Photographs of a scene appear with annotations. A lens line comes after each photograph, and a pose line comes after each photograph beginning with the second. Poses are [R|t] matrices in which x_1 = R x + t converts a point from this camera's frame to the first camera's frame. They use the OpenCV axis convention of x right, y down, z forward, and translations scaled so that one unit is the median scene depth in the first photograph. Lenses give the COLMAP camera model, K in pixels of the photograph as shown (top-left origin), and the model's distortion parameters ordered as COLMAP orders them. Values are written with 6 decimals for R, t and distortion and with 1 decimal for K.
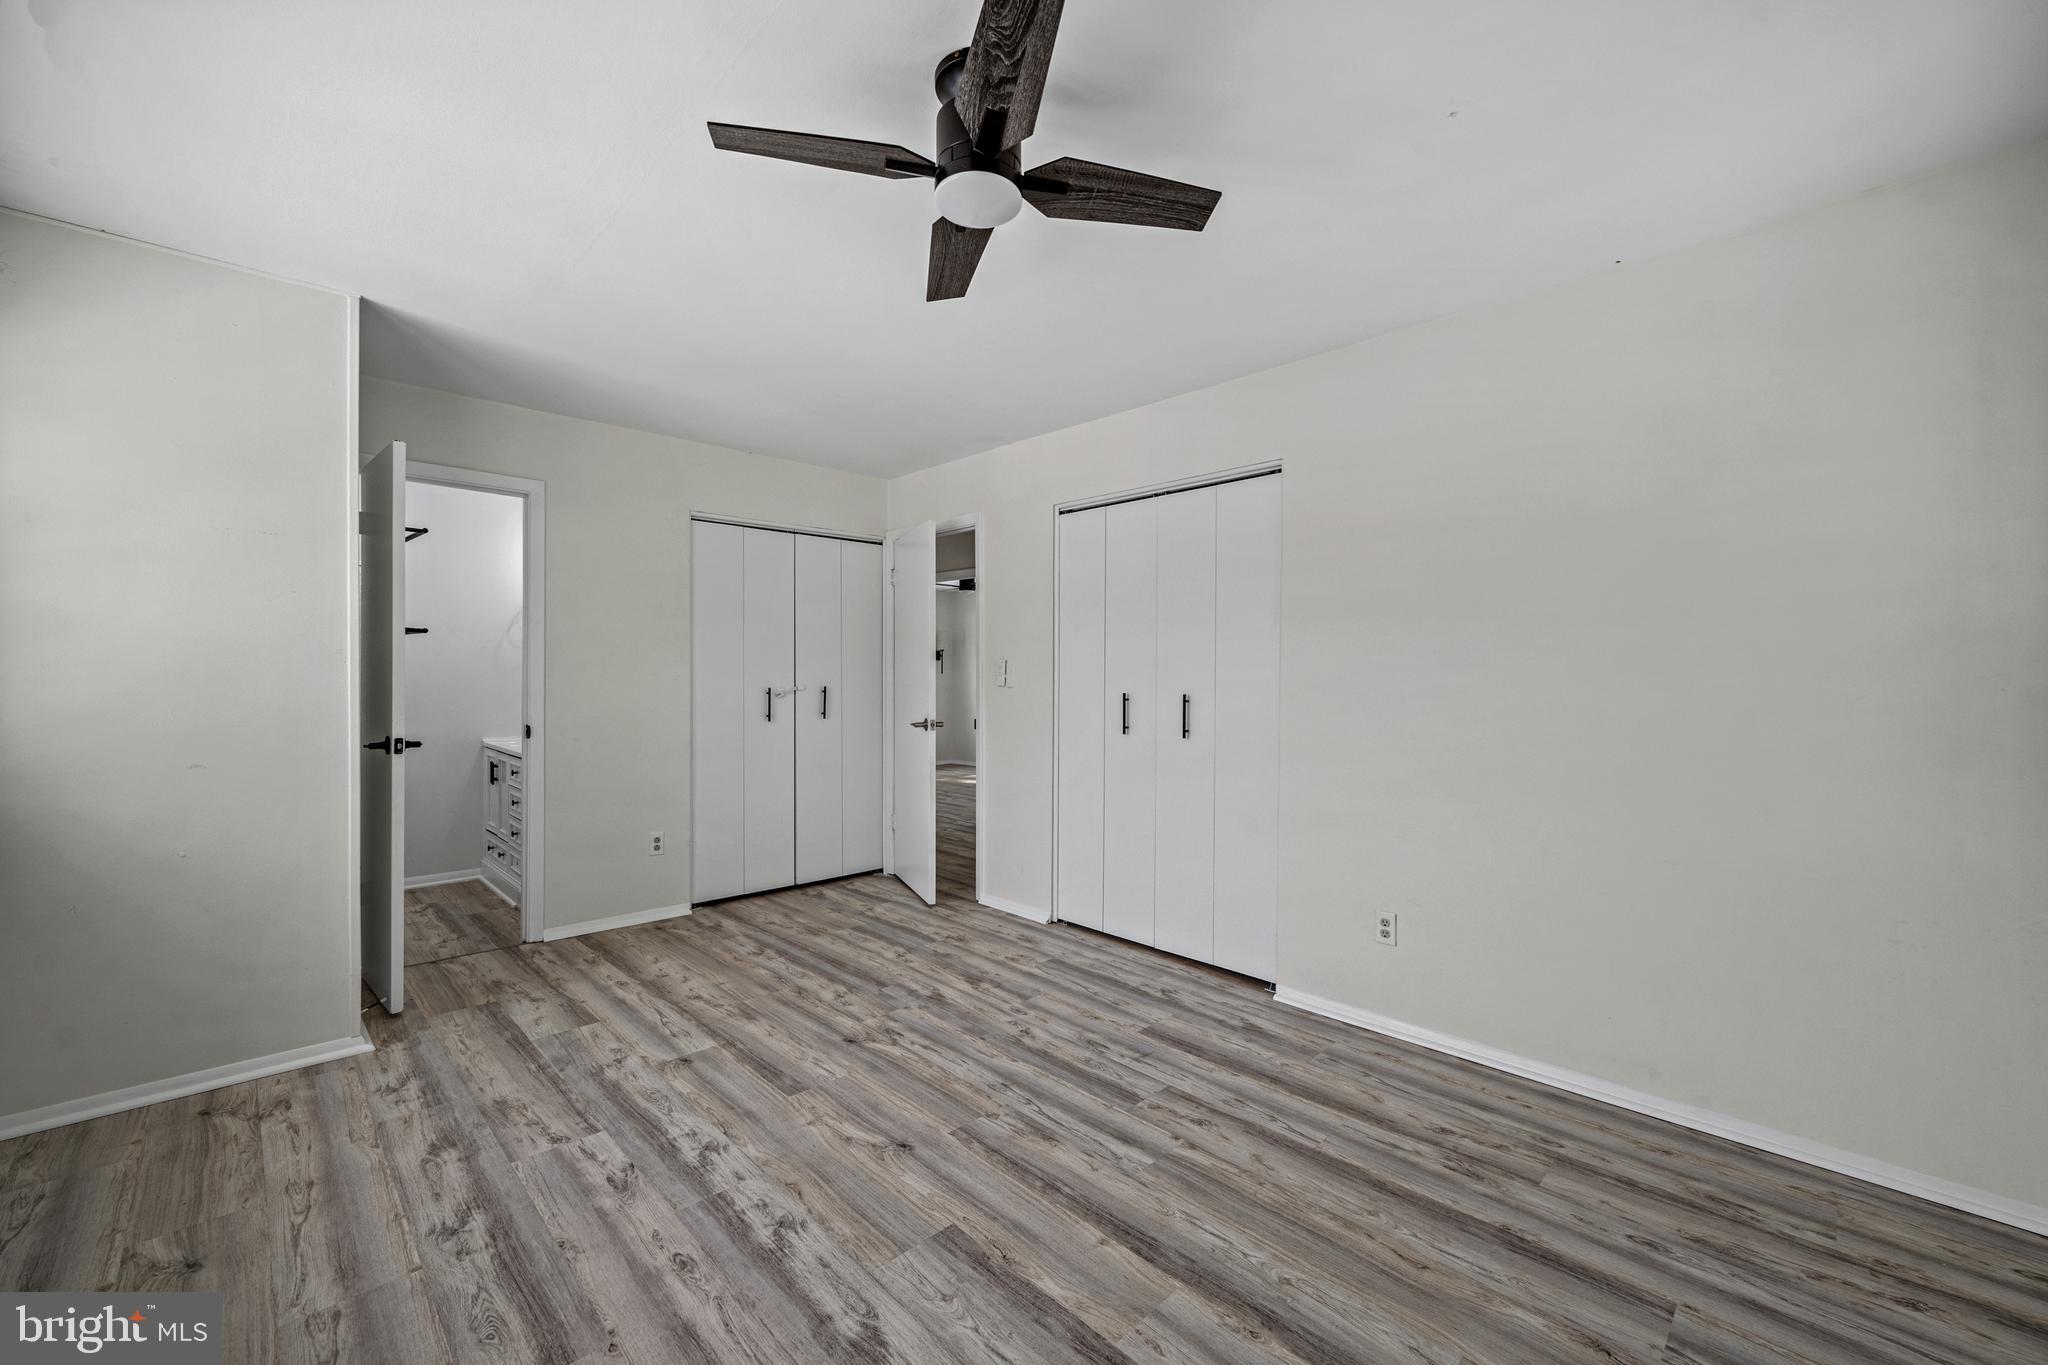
lens RADIAL K [[825.6, 0, 1020.1], [0, 825.6, 688.4], [0, 0, 1]] dist [0.000758, 0.000153]
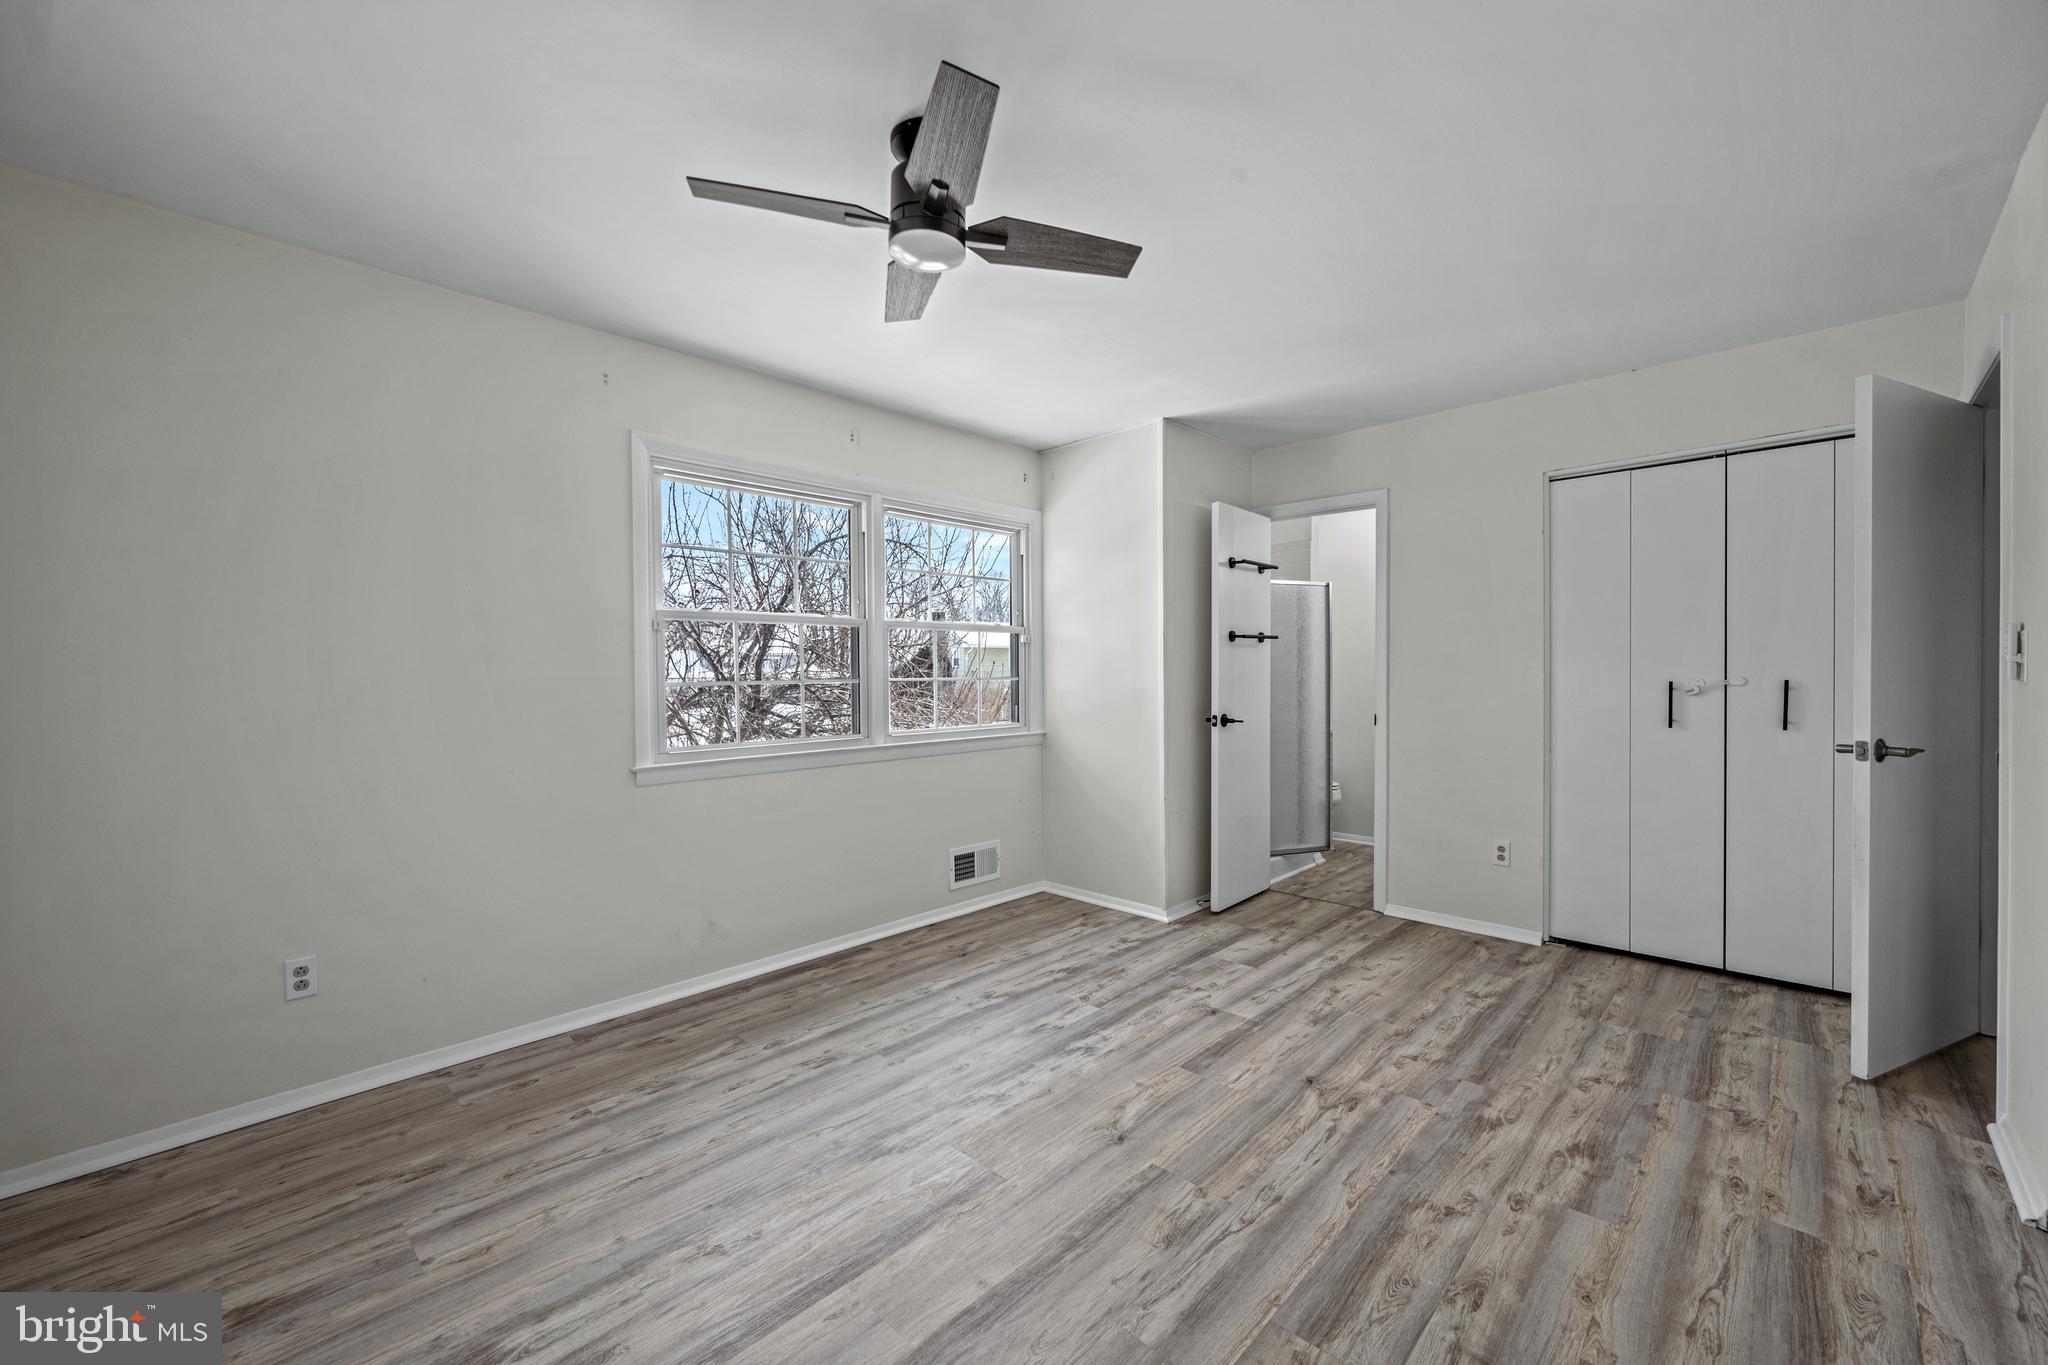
lens RADIAL K [[825.6, 0, 1020.1], [0, 825.6, 688.4], [0, 0, 1]] dist [0.000758, 0.000153]
pose [[0.028558, 0.014046, -0.999493, 0.581681], [-0.005119, 0.999890, 0.013906, -0.002811], [0.999579, 0.004719, 0.028627, 0.582302]]
